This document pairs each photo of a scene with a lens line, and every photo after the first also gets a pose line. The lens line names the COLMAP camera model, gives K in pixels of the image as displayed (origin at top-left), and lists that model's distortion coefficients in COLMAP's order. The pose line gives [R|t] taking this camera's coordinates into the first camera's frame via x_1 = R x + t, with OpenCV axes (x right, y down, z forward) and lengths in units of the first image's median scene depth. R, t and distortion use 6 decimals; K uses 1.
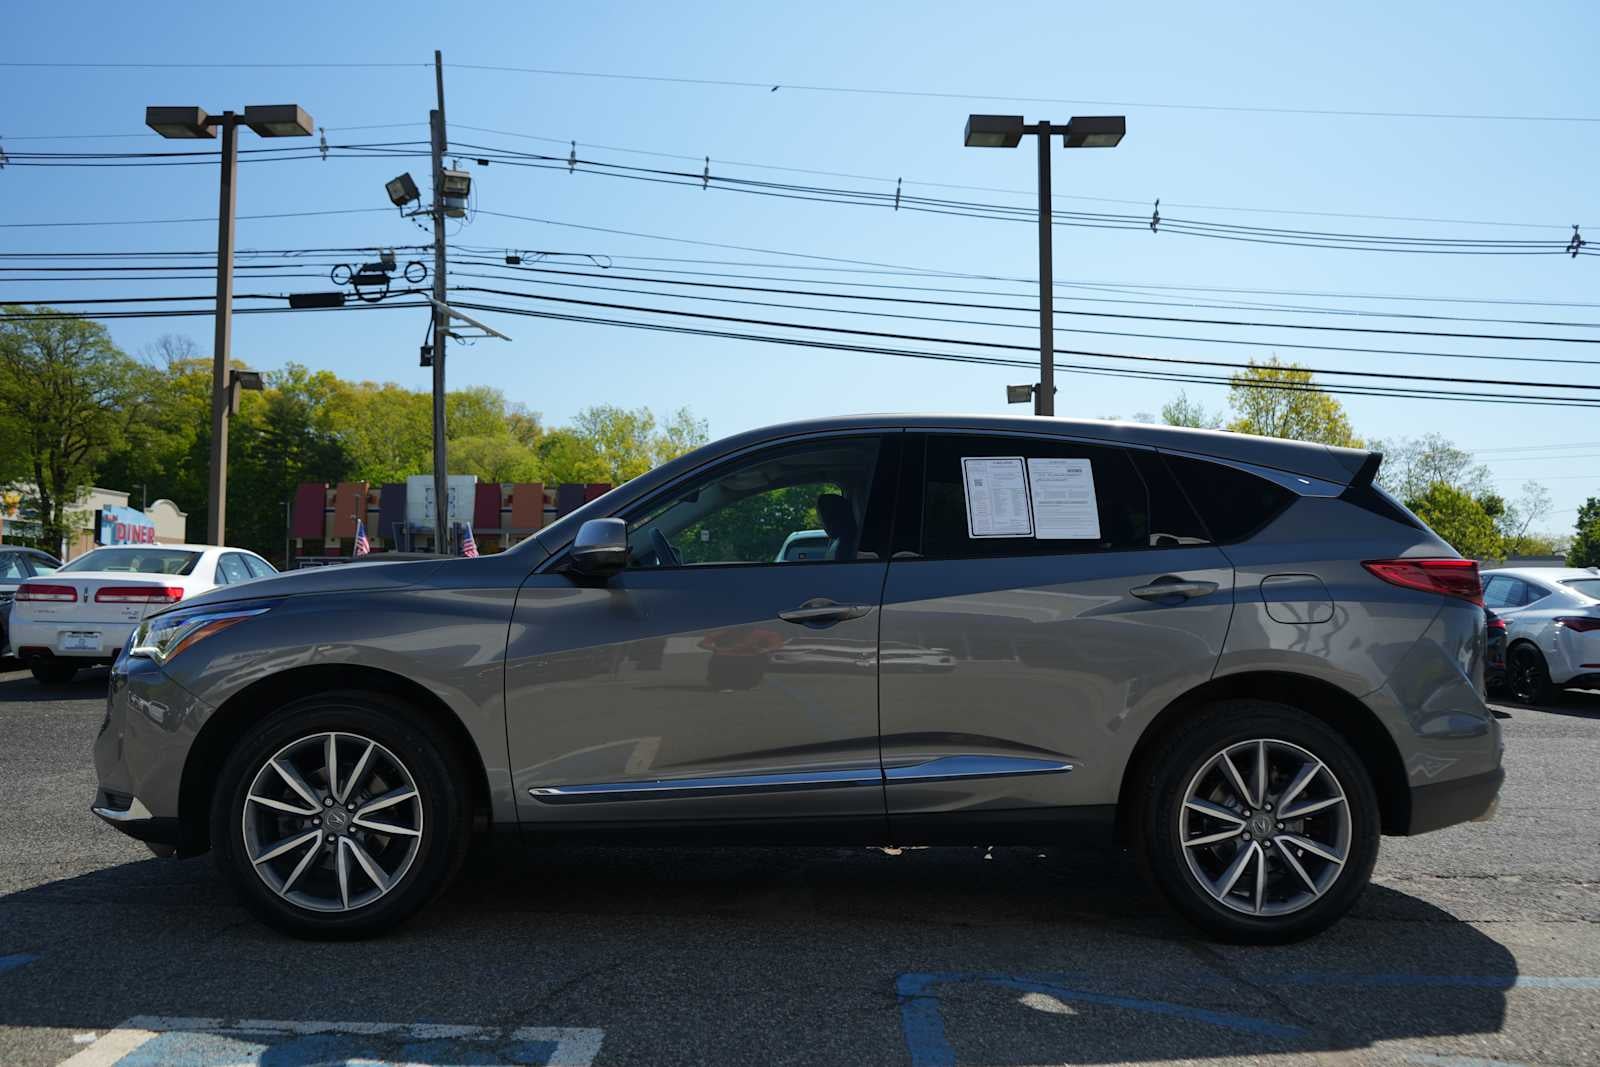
lens RADIAL K [[1261.2, 0, 800.0], [0, 1261.2, 533.5], [0, 0, 1]] dist [0.001267, 0.007998]
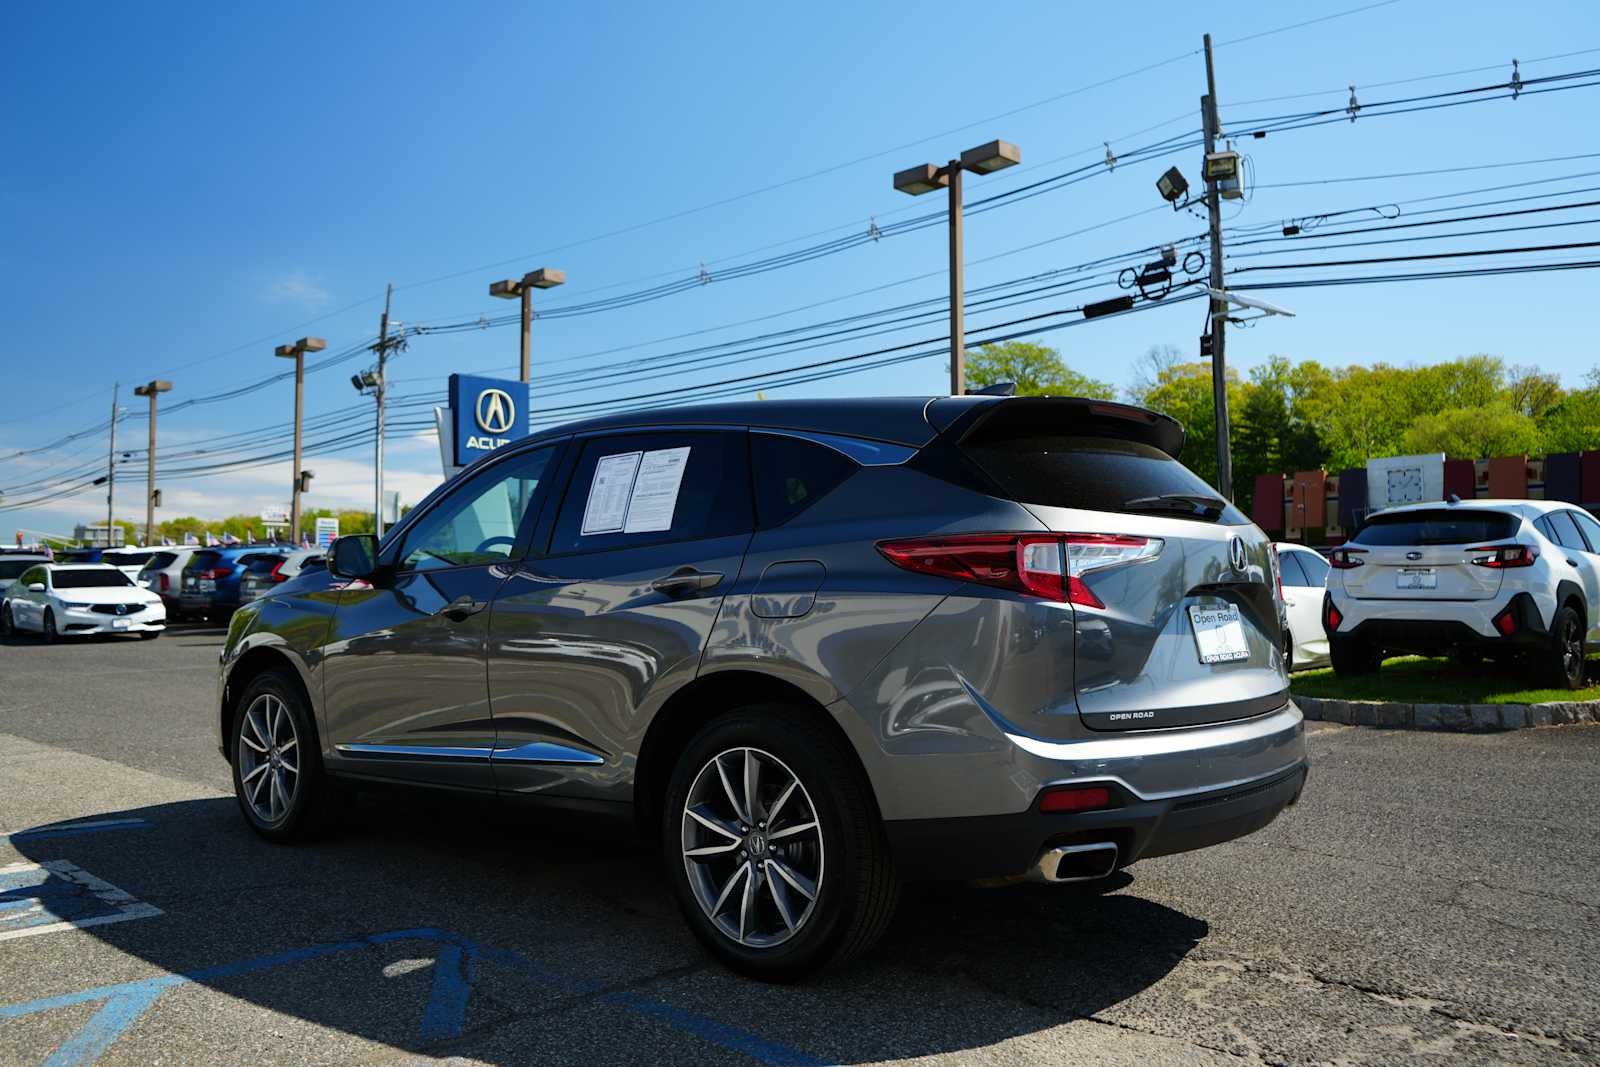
lens RADIAL K [[1261.2, 0, 800.0], [0, 1261.2, 533.5], [0, 0, 1]] dist [0.001267, 0.007998]
pose [[0.730935, -0.042731, -0.681108, 0.138829], [0.047795, 0.998792, -0.011370, 0.003266], [0.680771, -0.024243, 0.732095, 0.051767]]
